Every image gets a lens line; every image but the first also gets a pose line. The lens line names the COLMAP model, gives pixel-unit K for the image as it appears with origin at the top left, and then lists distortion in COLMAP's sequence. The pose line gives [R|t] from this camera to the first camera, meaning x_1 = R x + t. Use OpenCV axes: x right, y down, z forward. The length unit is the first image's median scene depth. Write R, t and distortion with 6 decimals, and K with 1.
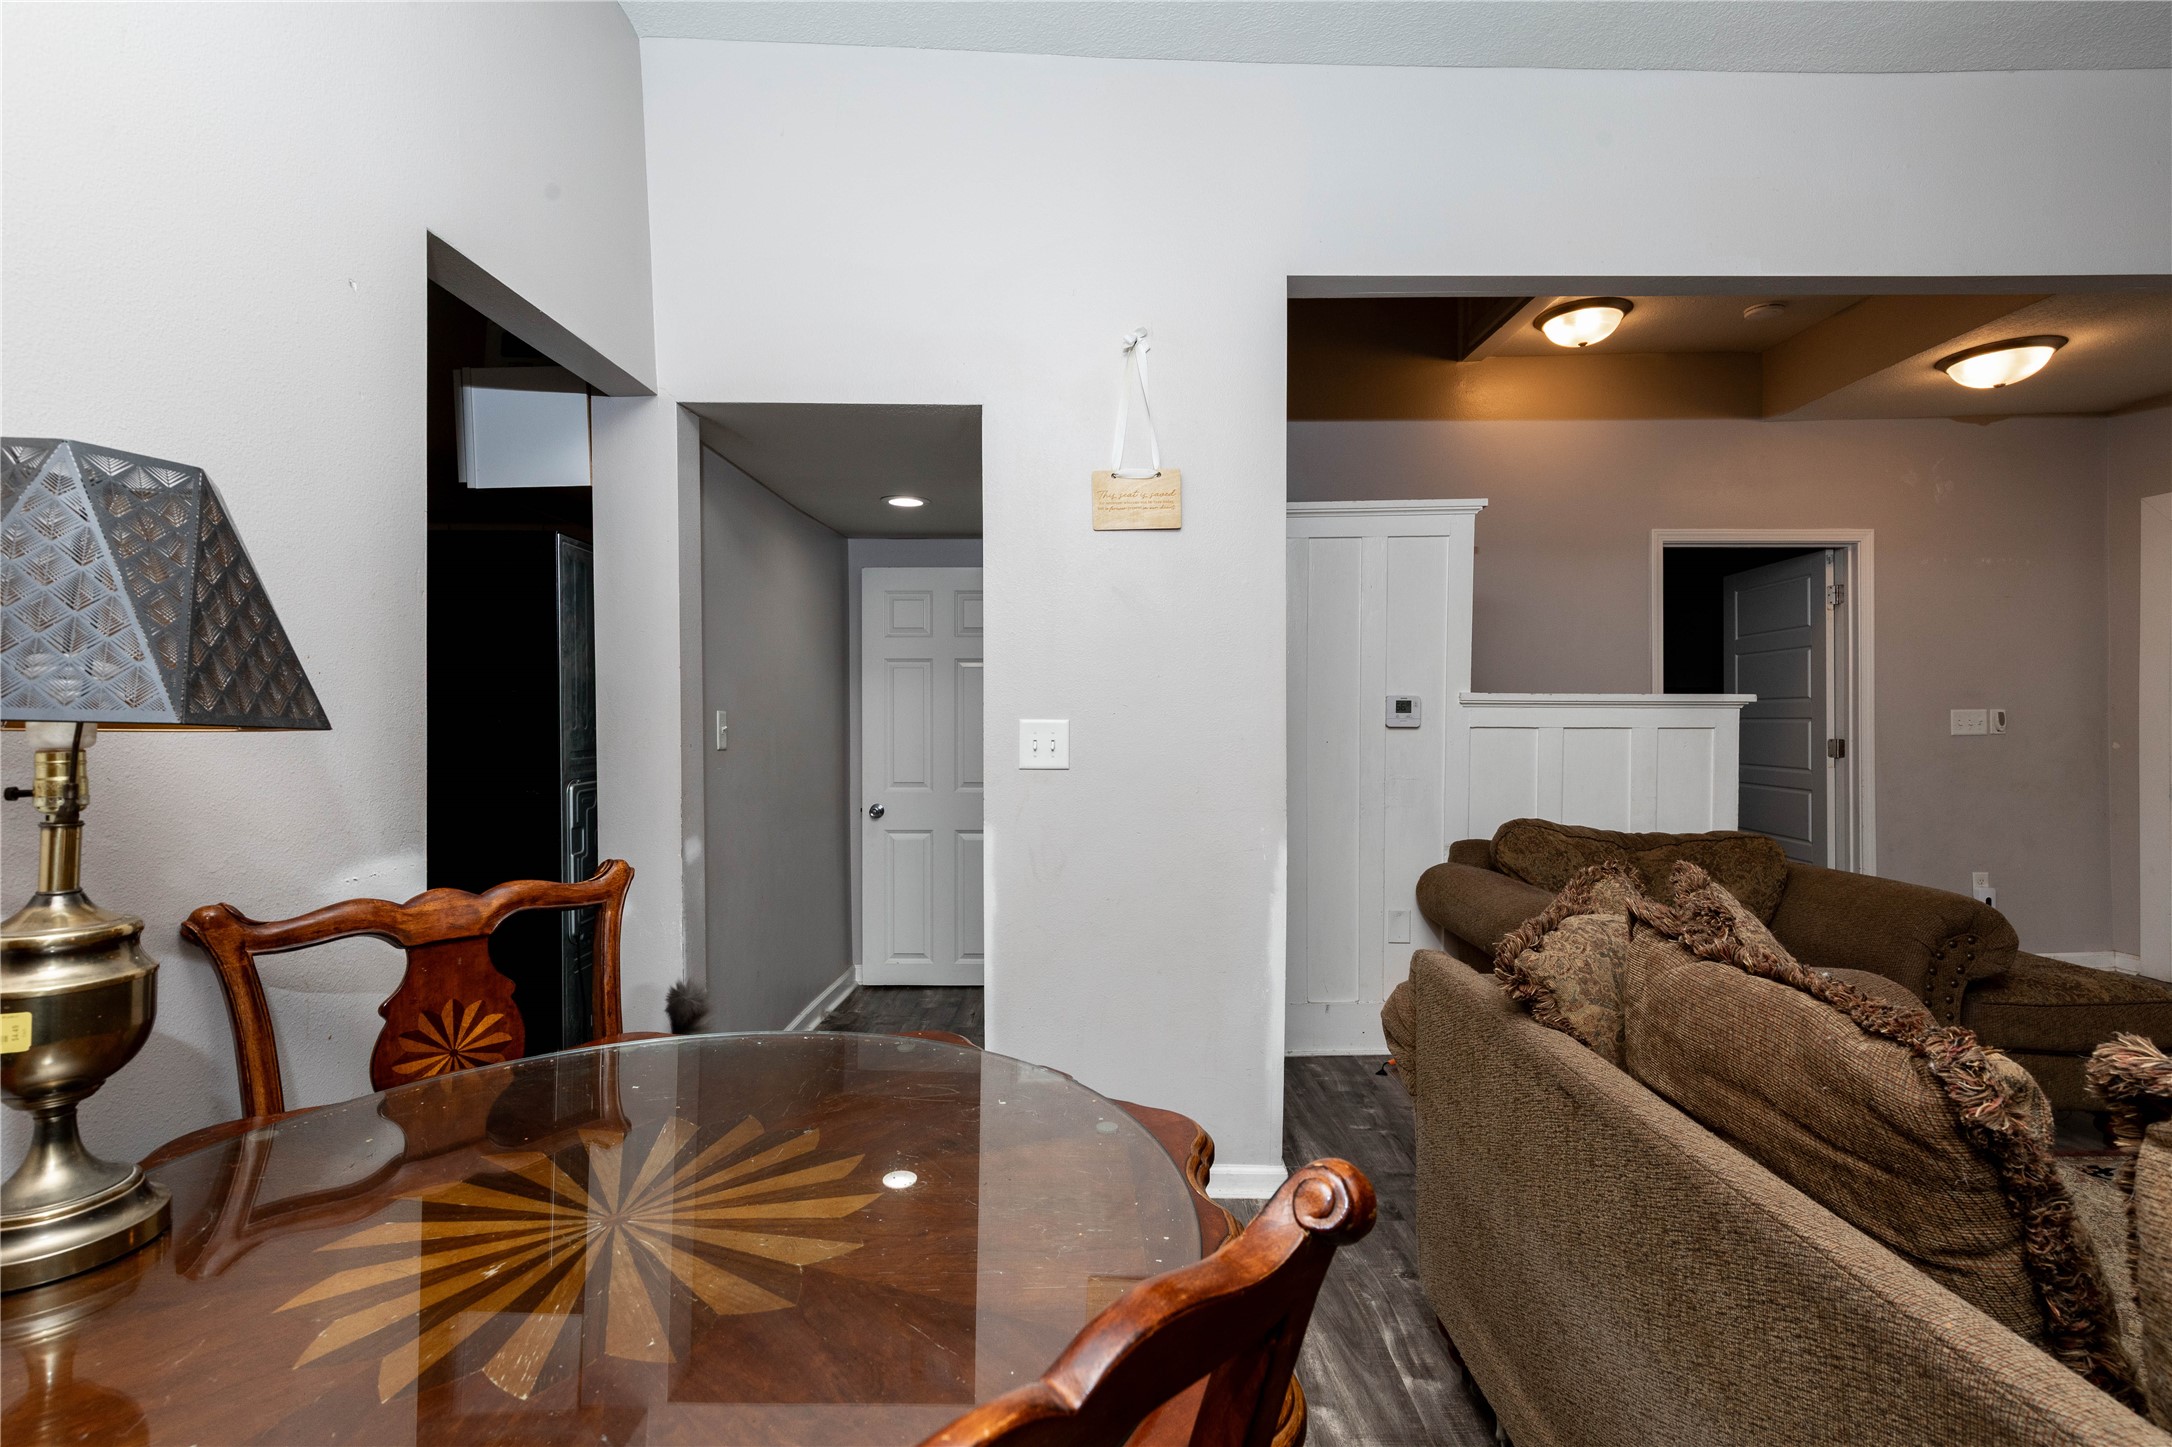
lens RADIAL K [[966.3, 0, 1107.9], [0, 966.3, 716.9], [0, 0, 1]] dist [0.003712, -0.000268]
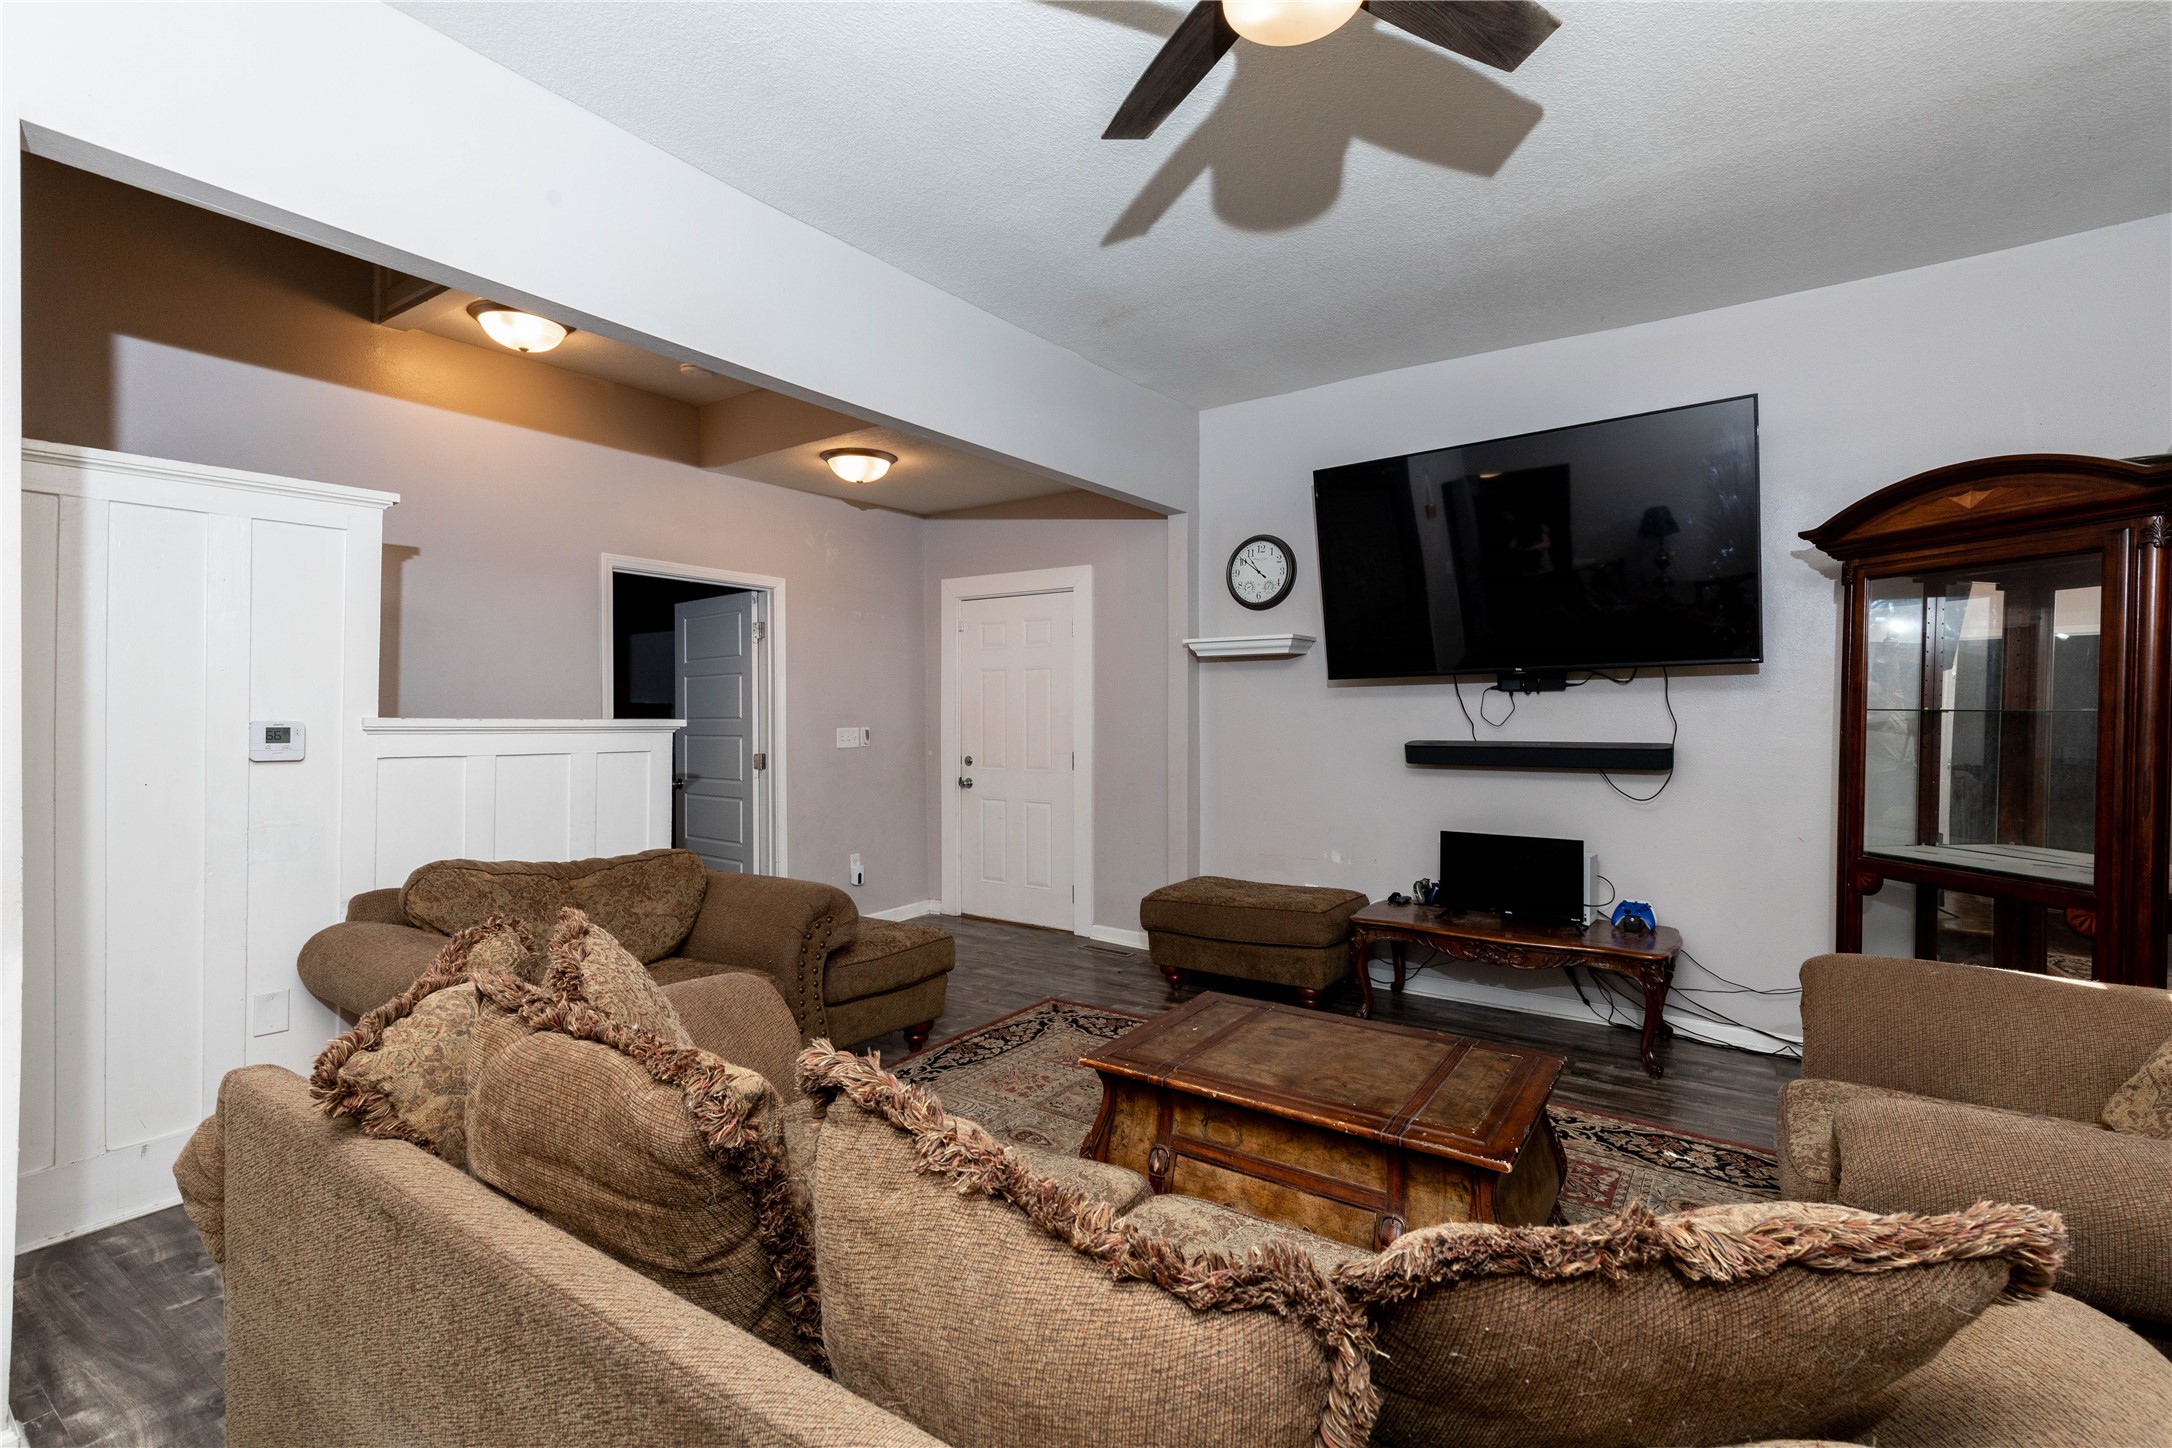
lens RADIAL K [[966.5, 0, 1086.0], [0, 966.5, 724.0], [0, 0, 1]] dist [0.006822, -0.000133]
pose [[0.587250, -0.004001, 0.809396, 0.121467], [0.003026, 0.999992, 0.002747, -0.049947], [-0.809400, 0.000836, 0.587257, -0.021868]]
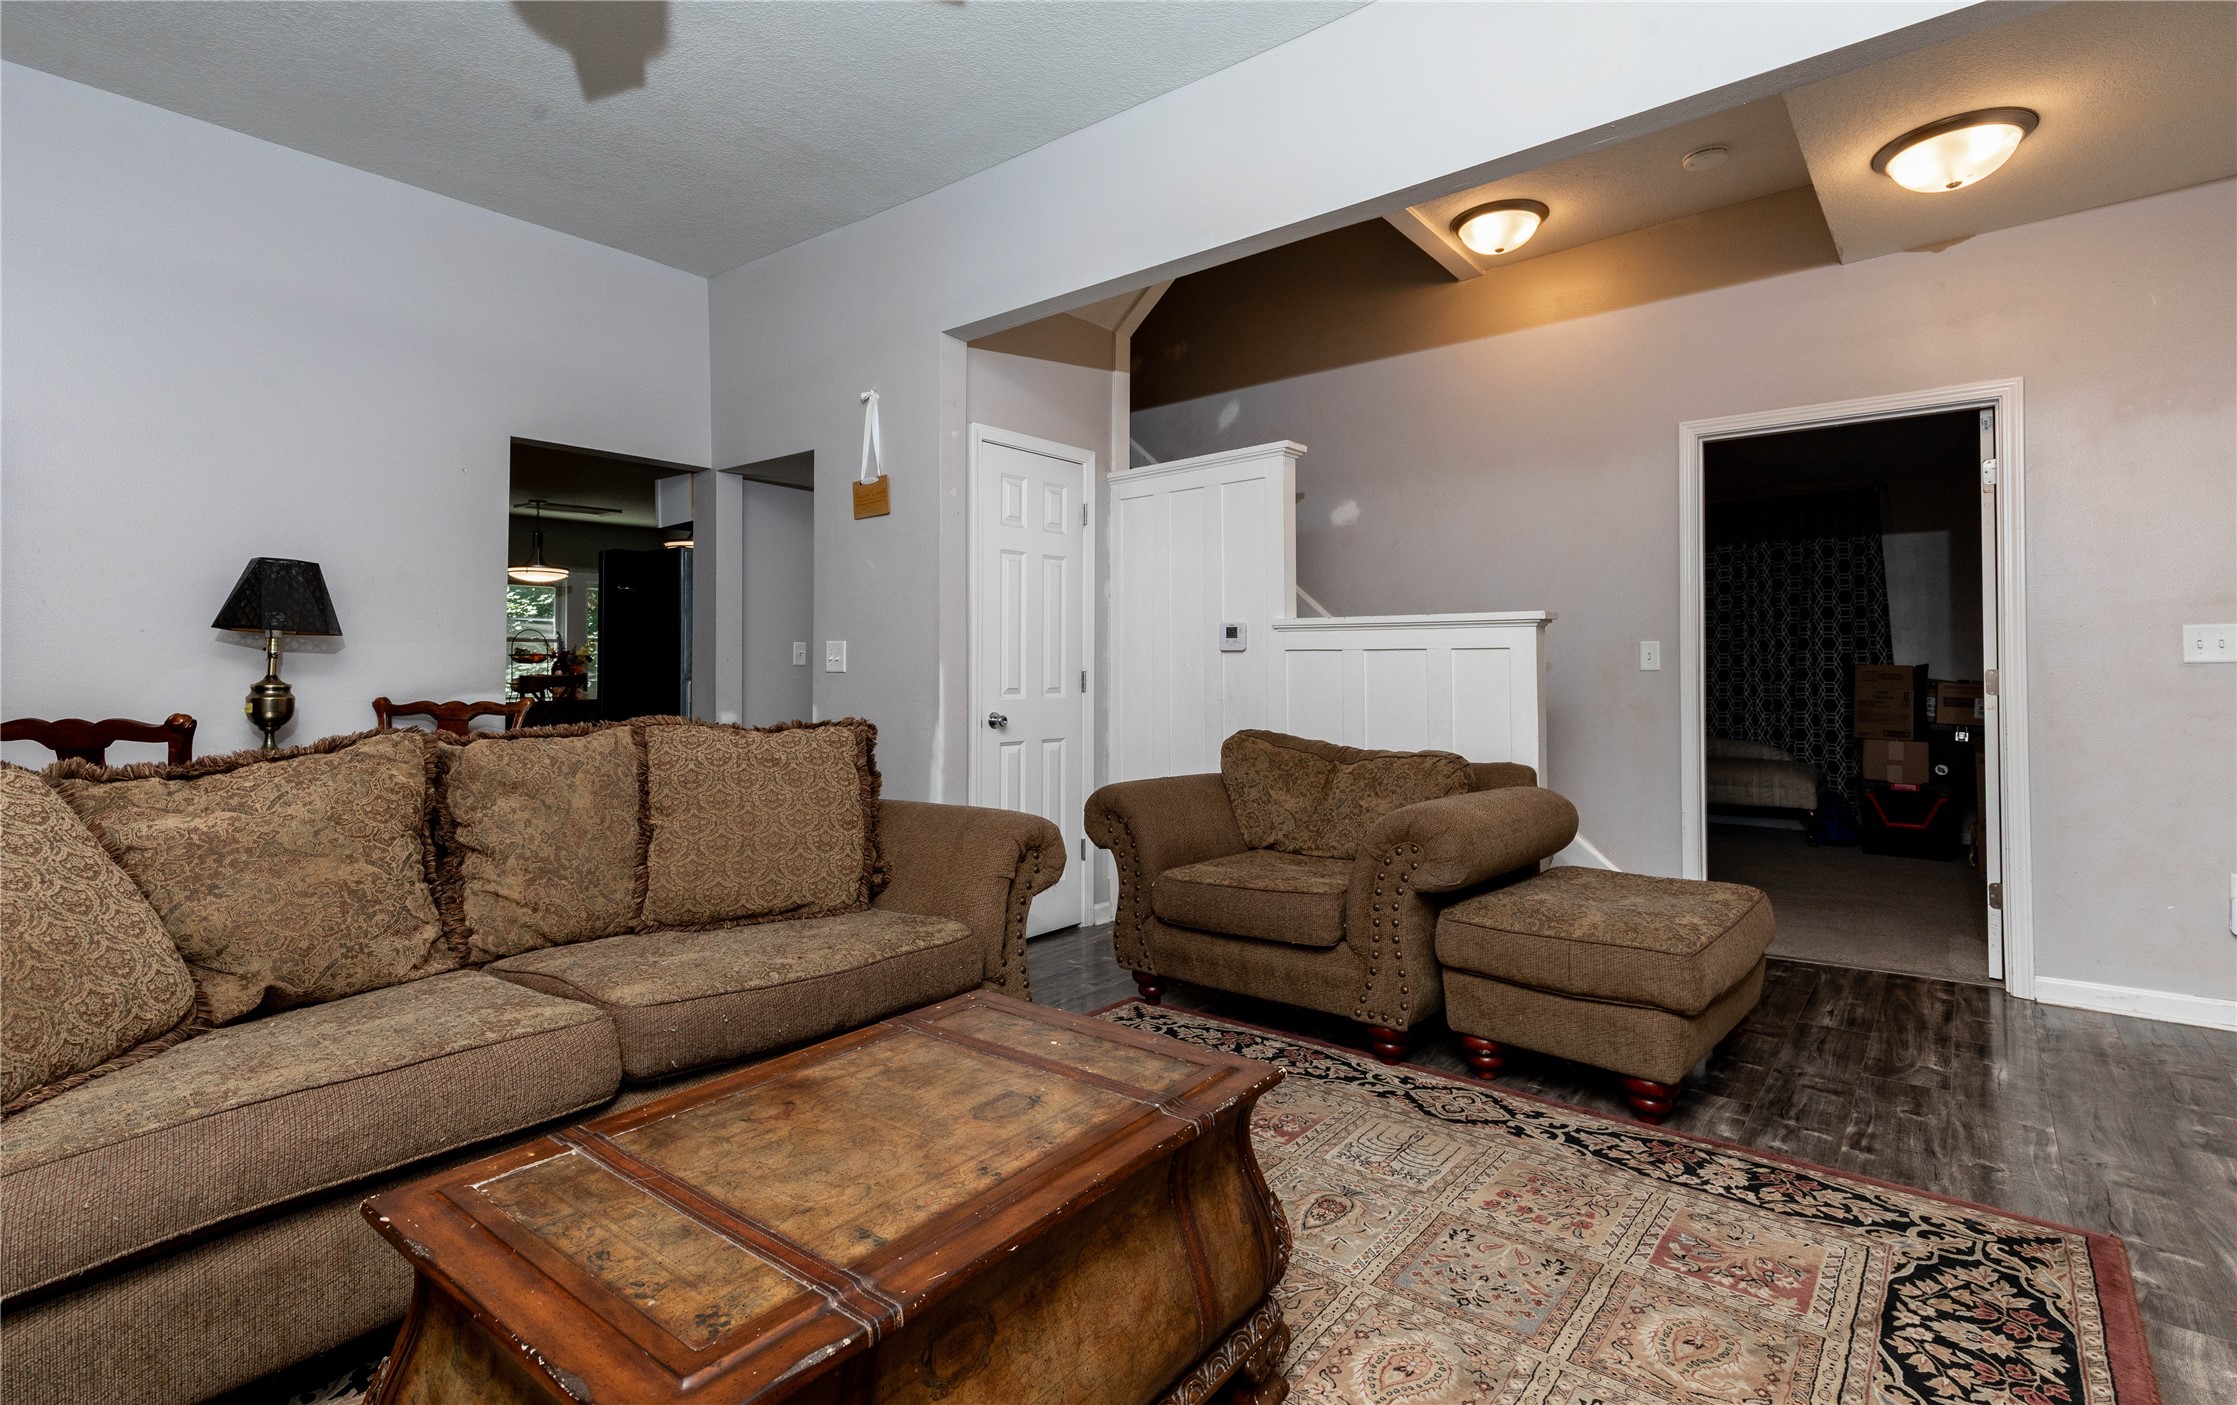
lens RADIAL K [[1062.2, 0, 1194.8], [0, 1062.2, 653.8], [0, 0, 1]] dist [0.002505, 0.000269]
pose [[0.780236, -0.010606, -0.625395, 2.596109], [-0.003232, 0.999775, -0.020987, 0.100075], [0.625476, 0.018396, 0.780026, 0.010106]]
